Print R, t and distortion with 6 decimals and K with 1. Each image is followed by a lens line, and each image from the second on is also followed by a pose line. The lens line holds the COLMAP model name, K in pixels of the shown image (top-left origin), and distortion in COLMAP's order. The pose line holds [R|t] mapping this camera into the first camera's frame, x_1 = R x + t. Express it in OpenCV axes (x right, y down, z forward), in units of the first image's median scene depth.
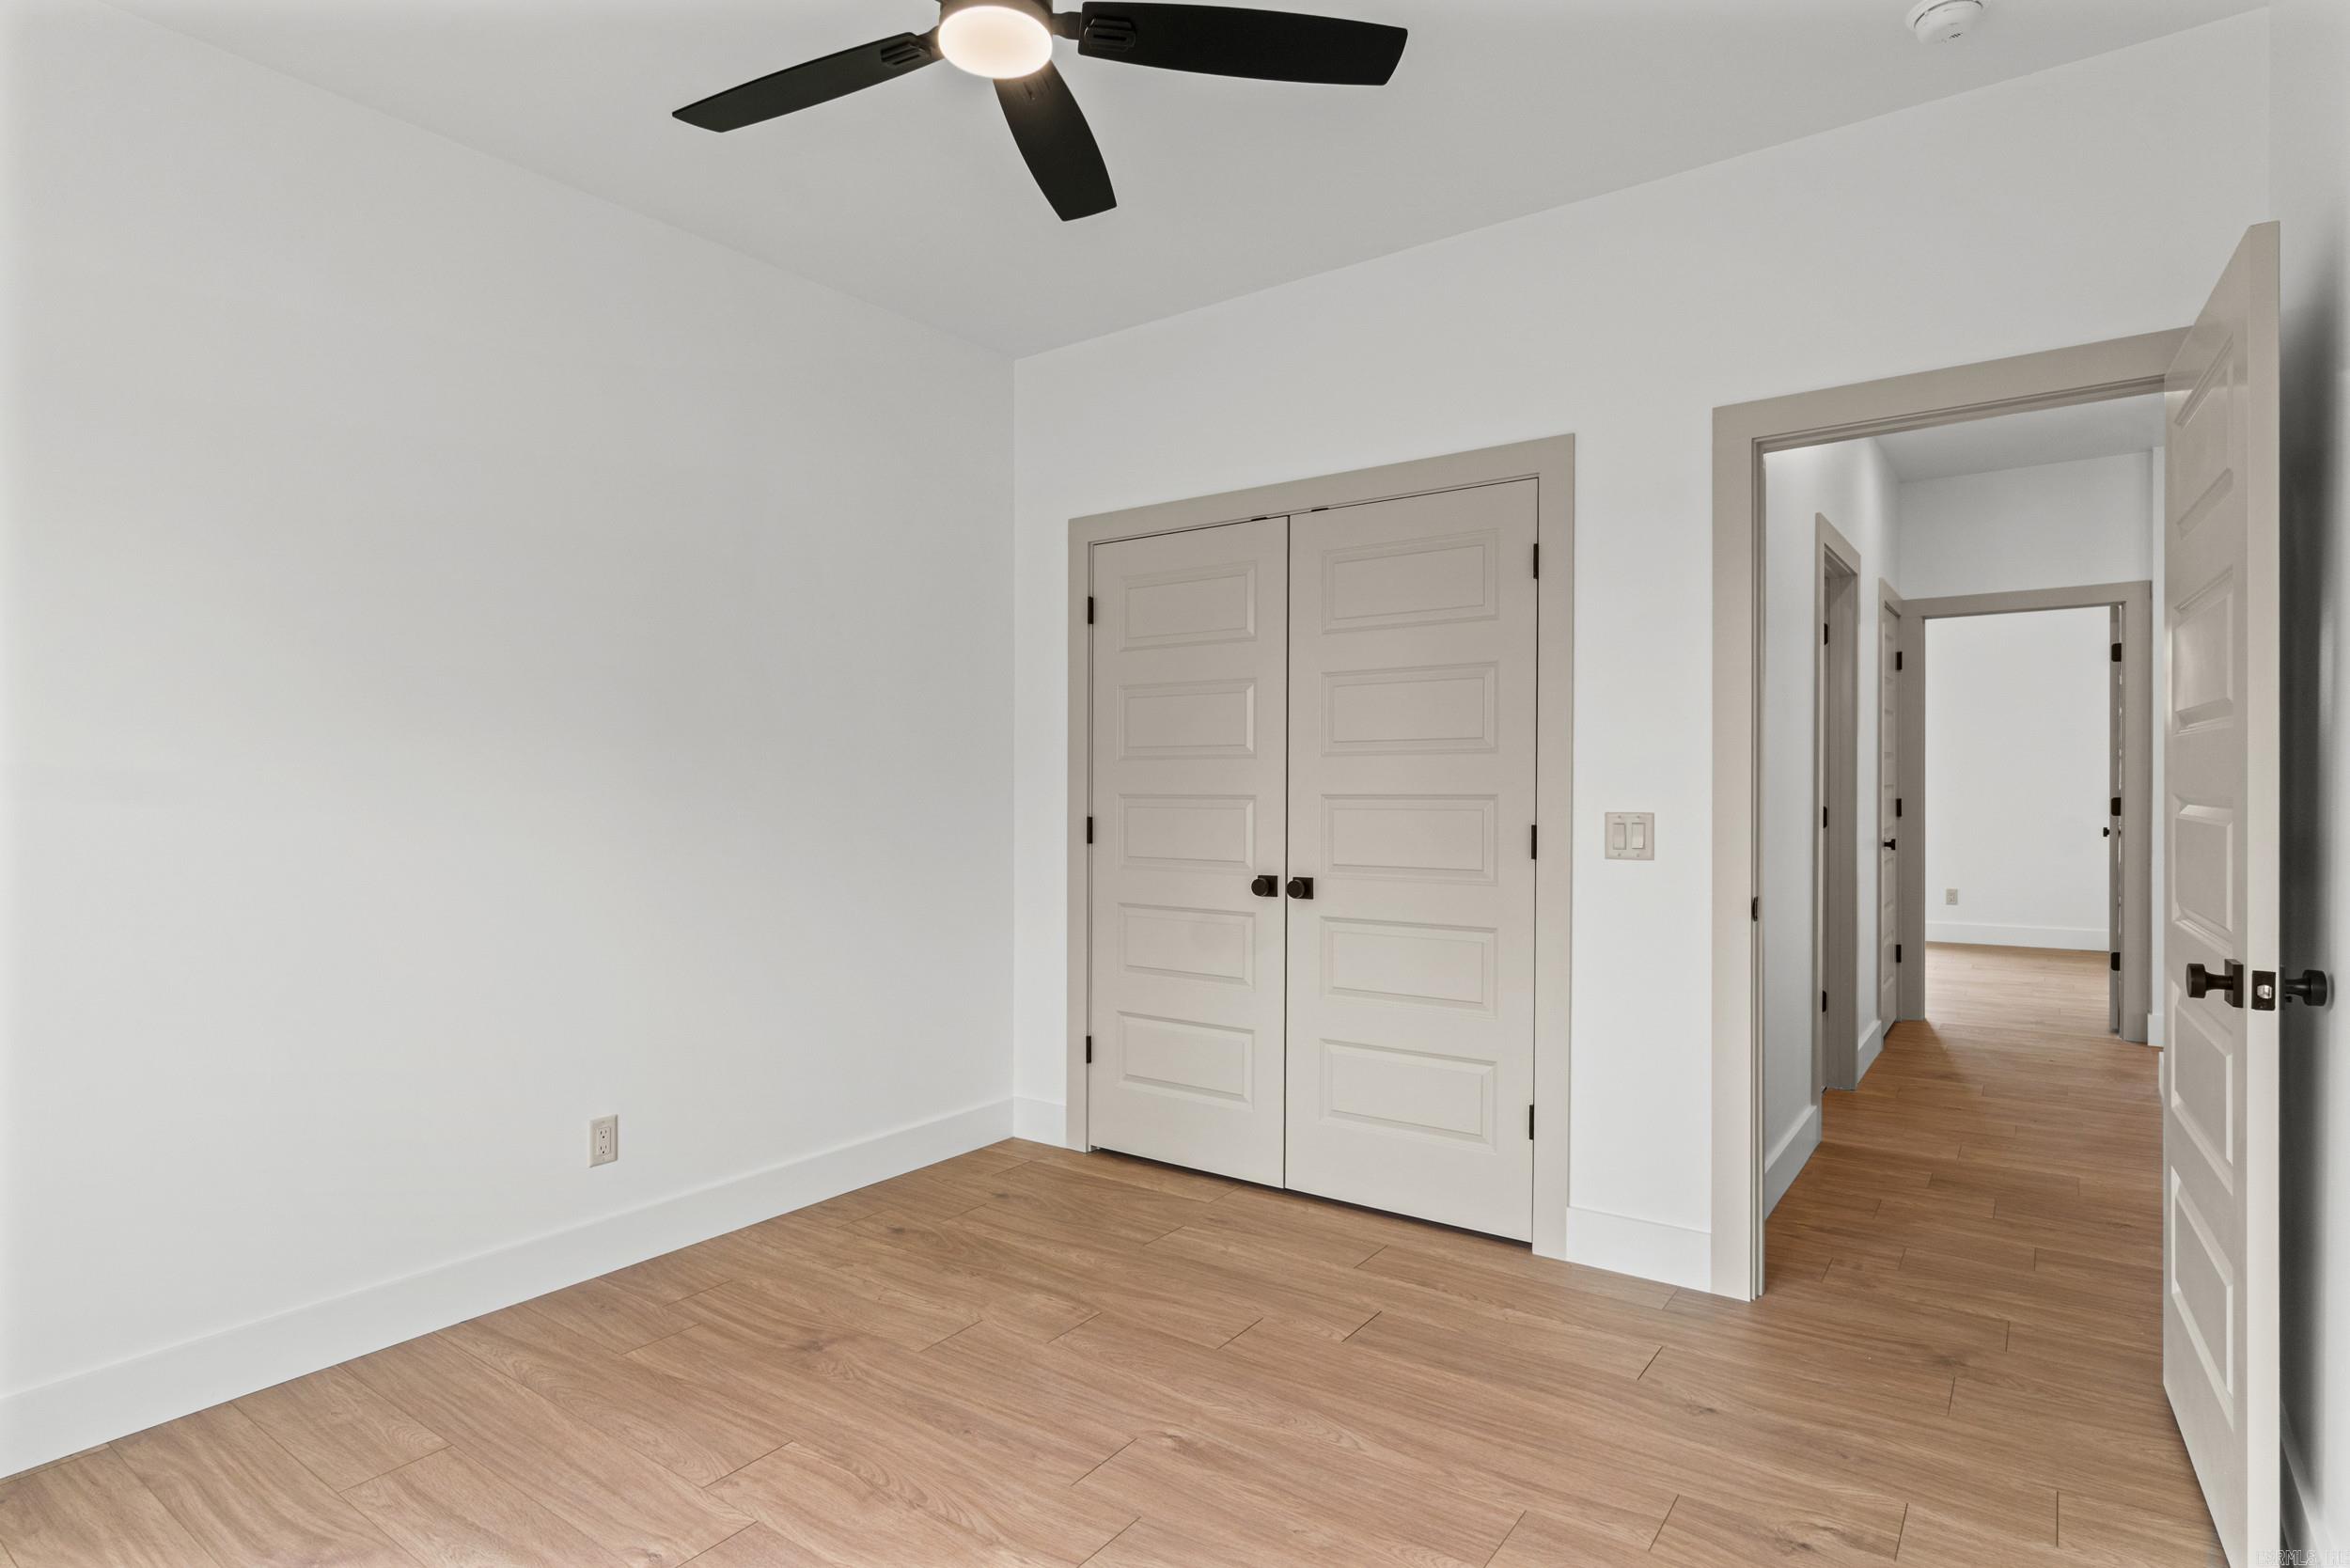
lens RADIAL K [[1216.6, 0, 1175.0], [0, 1216.6, 784.0], [0, 0, 1]] dist [-0.003604, -0.000357]
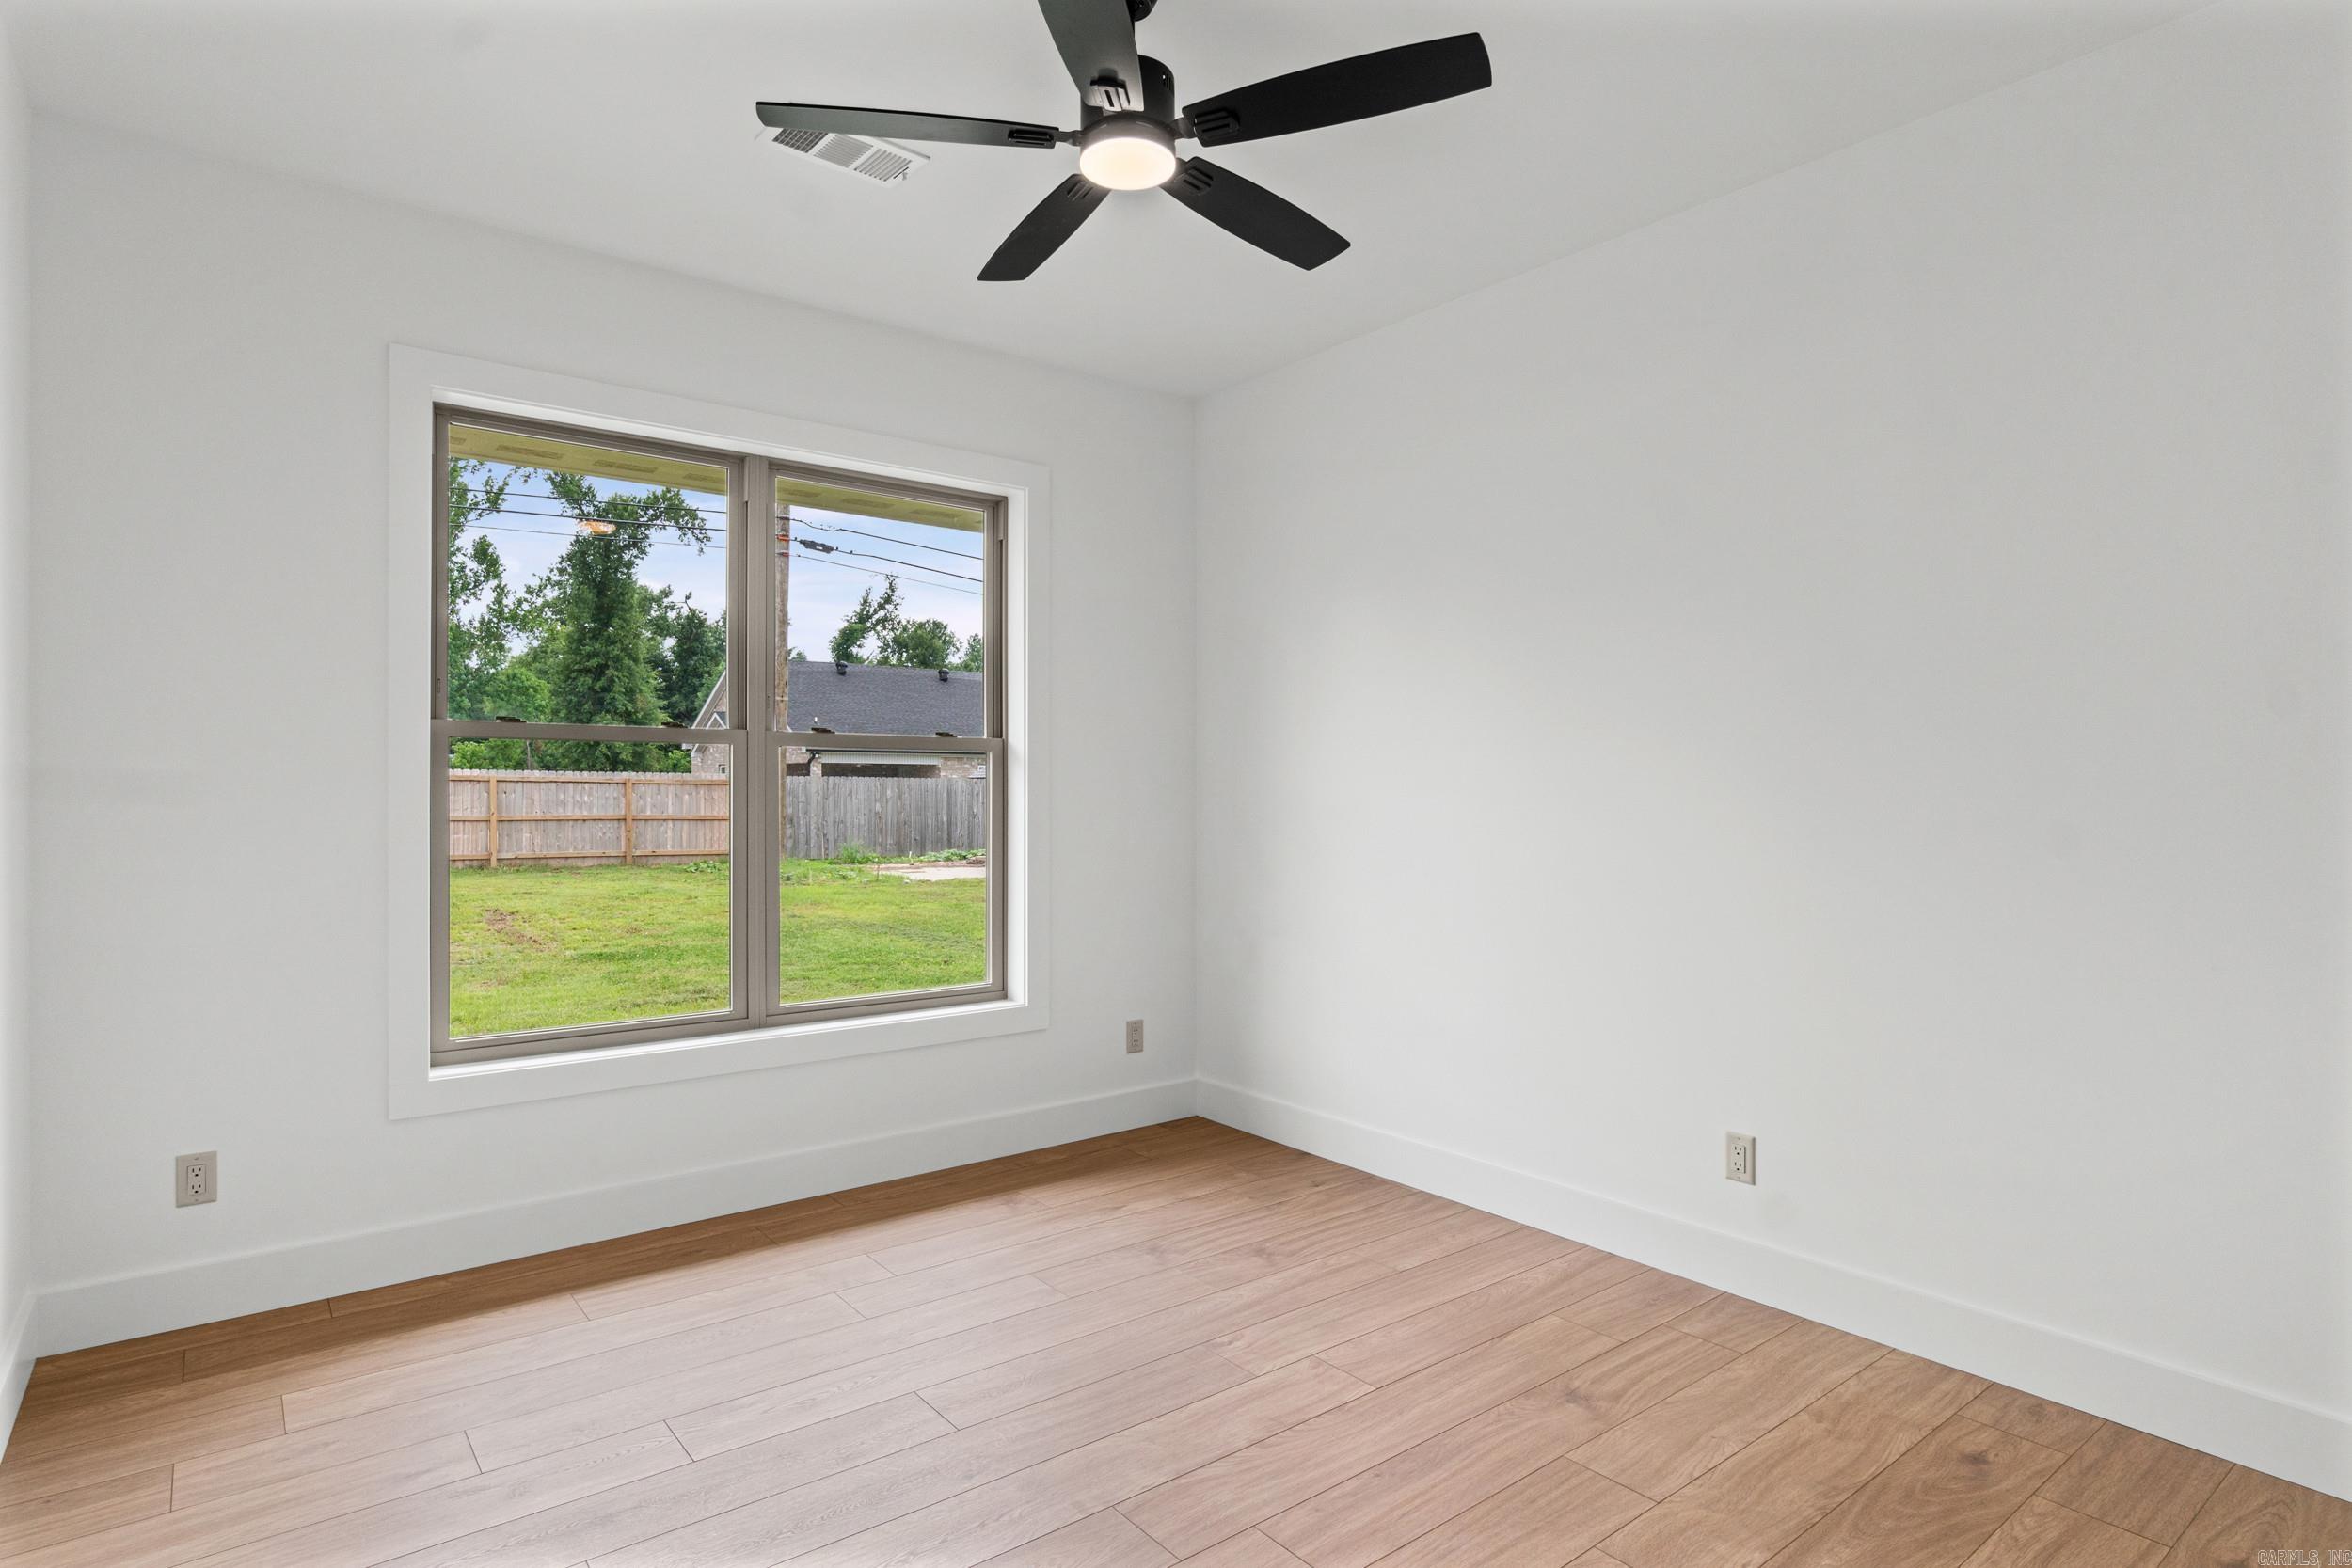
lens RADIAL K [[1217.5, 0, 1176.0], [0, 1217.5, 784.0], [0, 0, 1]] dist [-0.003604, -0.000357]
pose [[-0.291524, -0.008940, -0.956522, 0.661038], [0.004838, 0.999930, -0.010820, 0.001572], [0.956551, -0.007782, -0.291461, 0.947135]]
